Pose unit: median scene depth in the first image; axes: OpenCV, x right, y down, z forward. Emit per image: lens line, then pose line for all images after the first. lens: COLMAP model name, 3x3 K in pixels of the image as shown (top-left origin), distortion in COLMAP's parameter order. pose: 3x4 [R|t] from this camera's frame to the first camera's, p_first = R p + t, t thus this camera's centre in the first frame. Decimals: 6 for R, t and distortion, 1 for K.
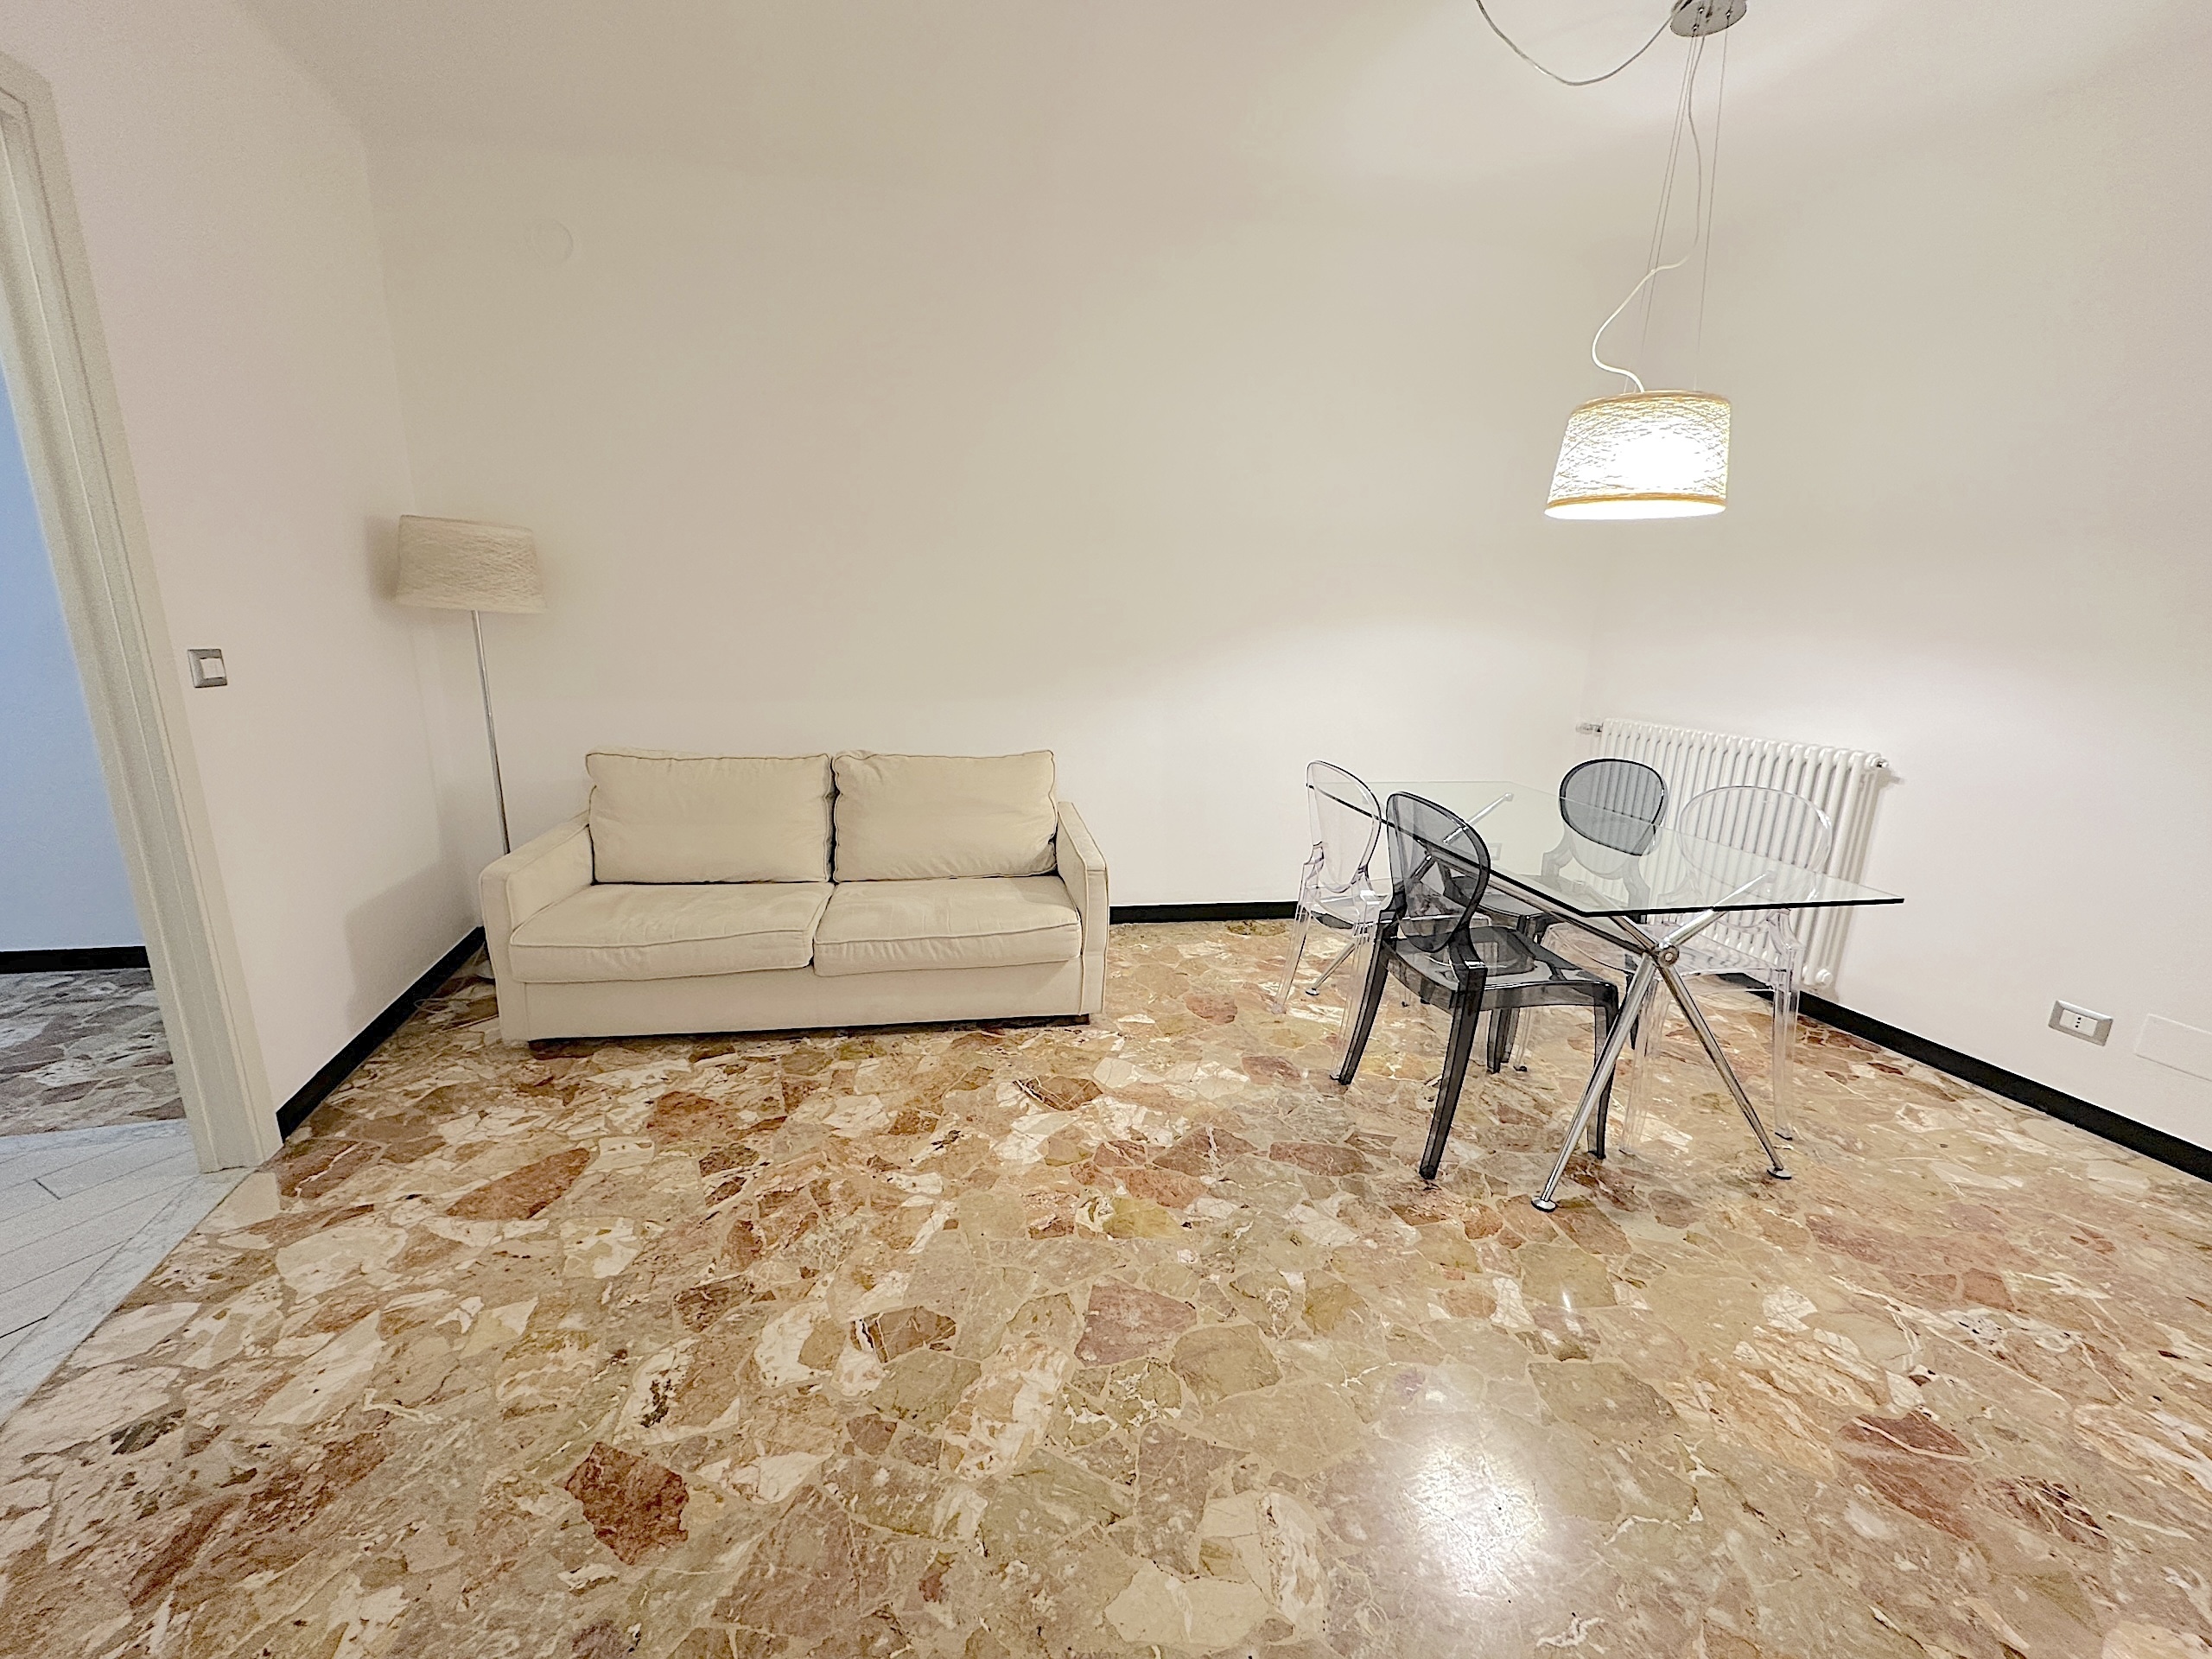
lens RADIAL K [[876.3, 0, 1108.4], [0, 876.3, 841.8], [0, 0, 1]] dist [-0.007671, 0.000700]
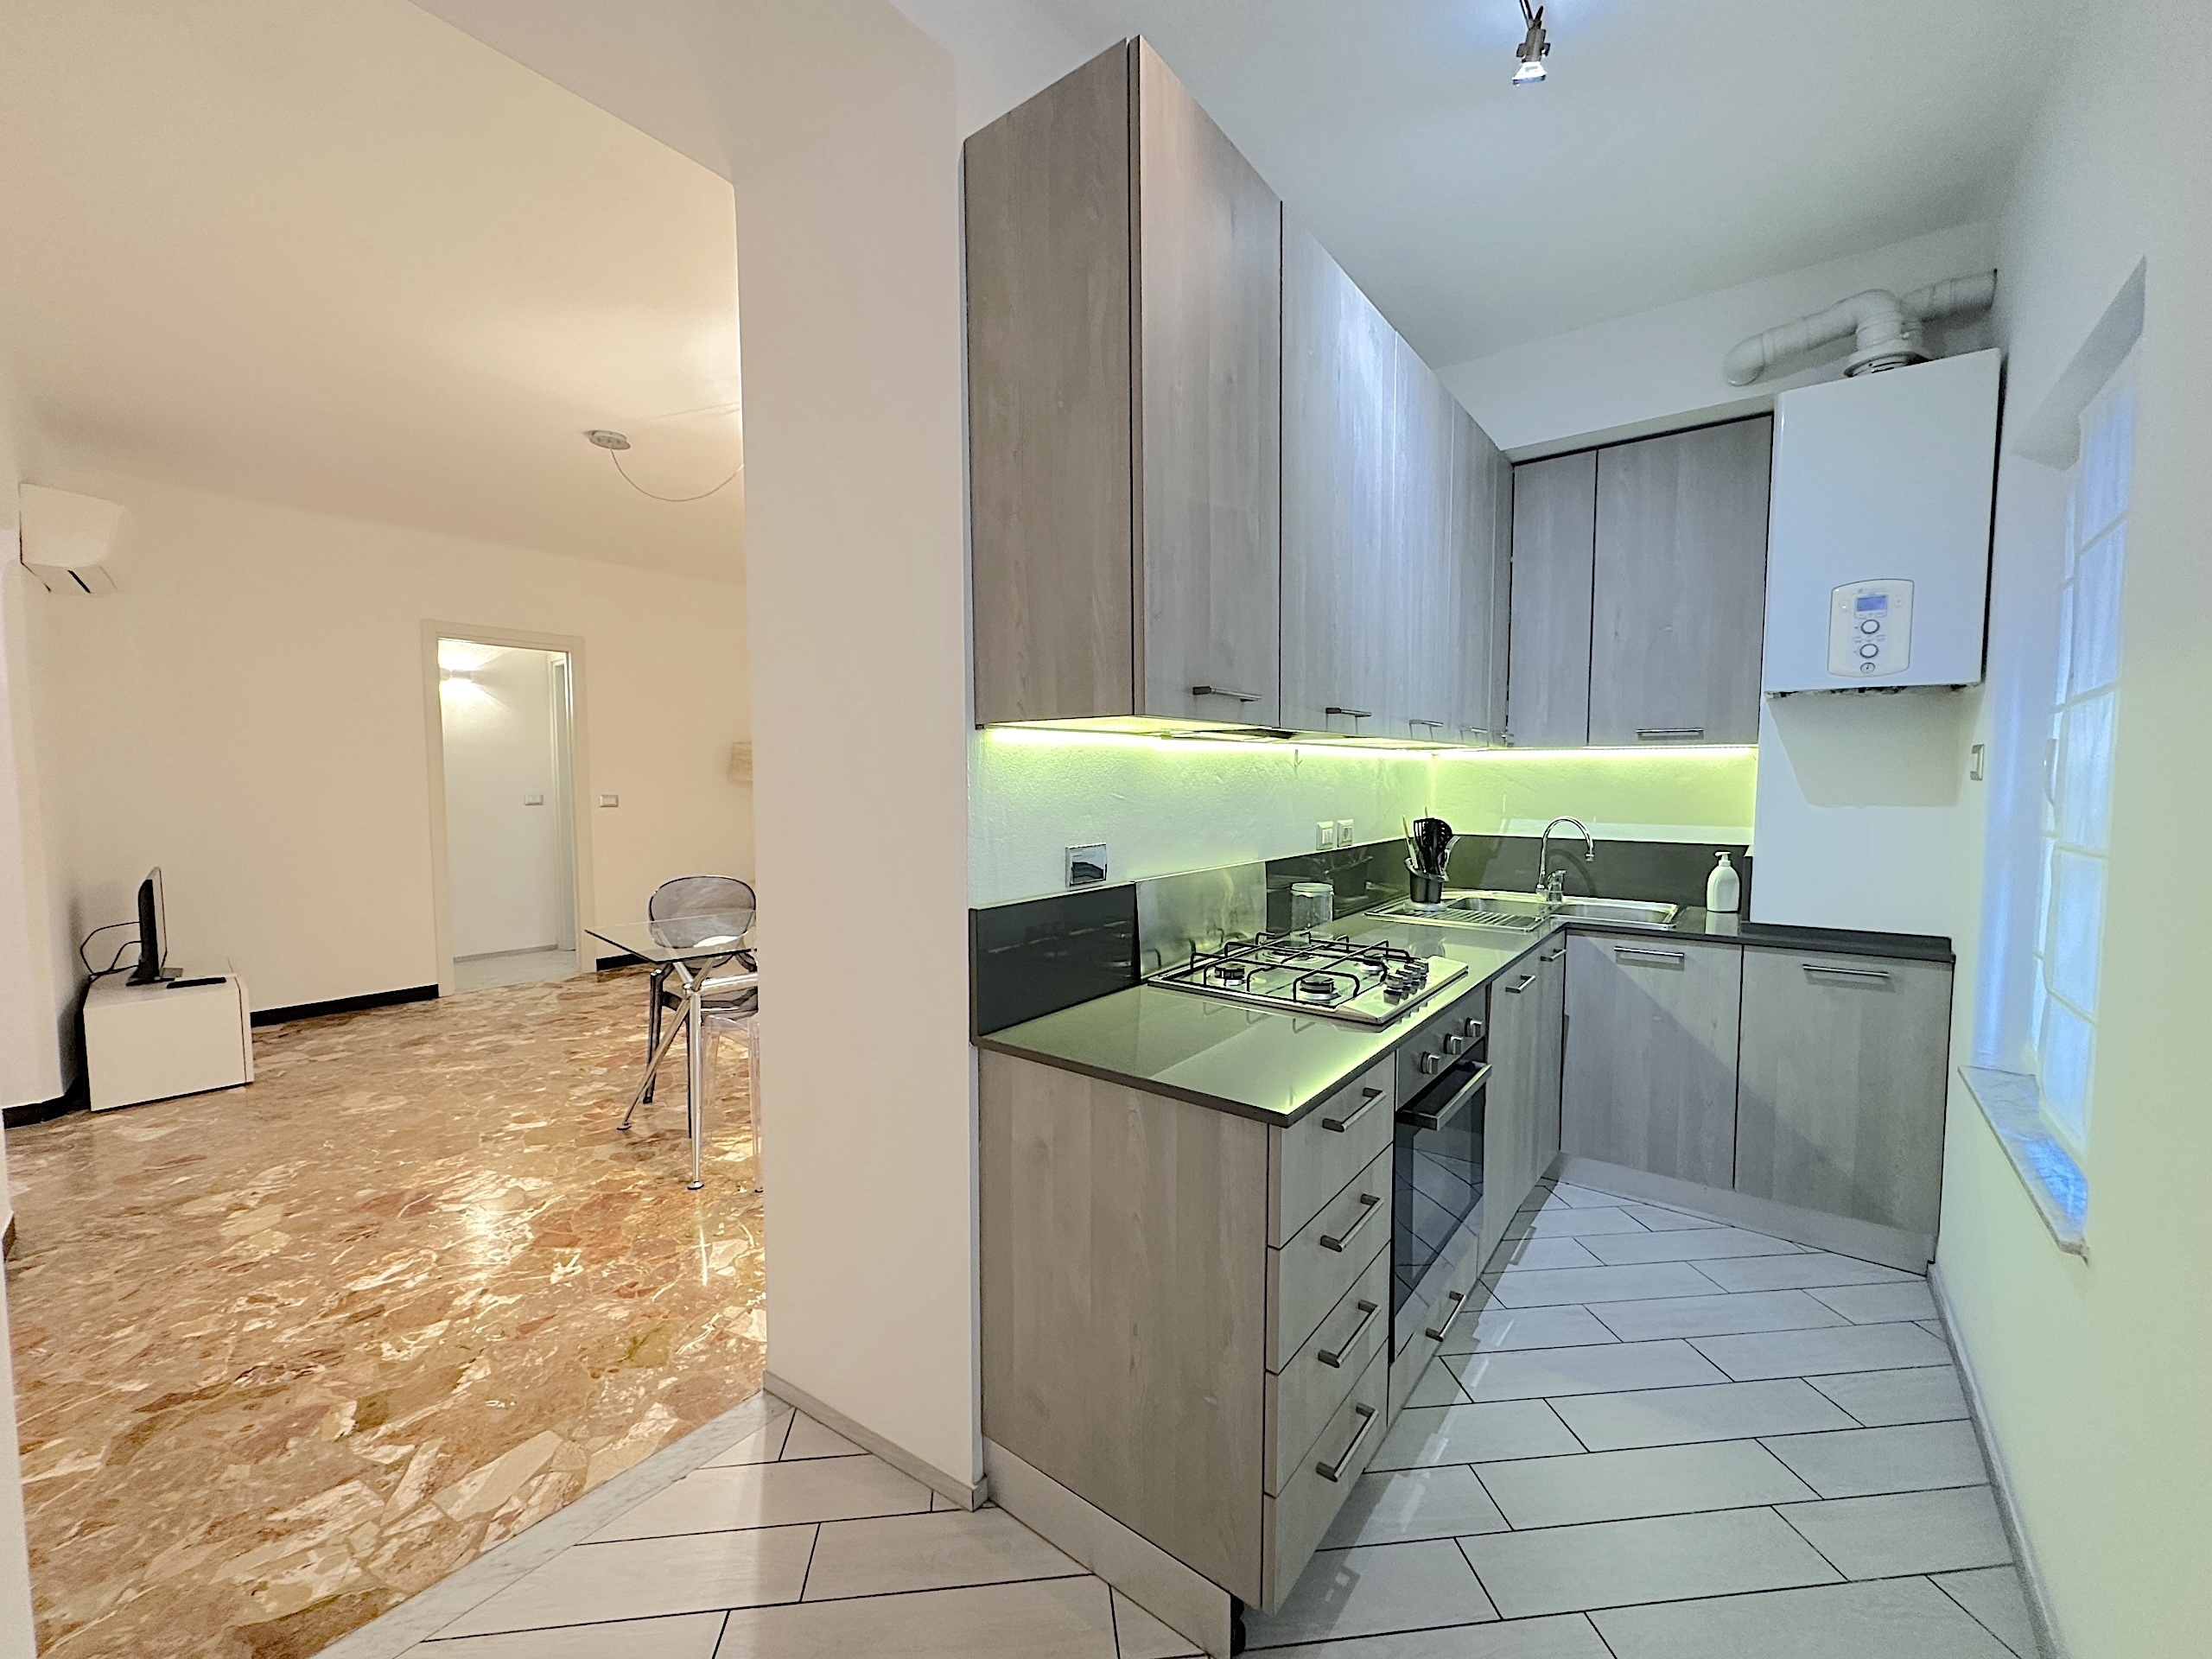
lens RADIAL K [[876.3, 0, 1118.3], [0, 876.3, 832.4], [0, 0, 1]] dist [-0.007671, 0.000700]
pose [[0.565100, 0.031193, -0.824433, 2.506328], [-0.191509, 0.976950, -0.094304, -0.152526], [0.802488, 0.211177, 0.558048, 0.764283]]
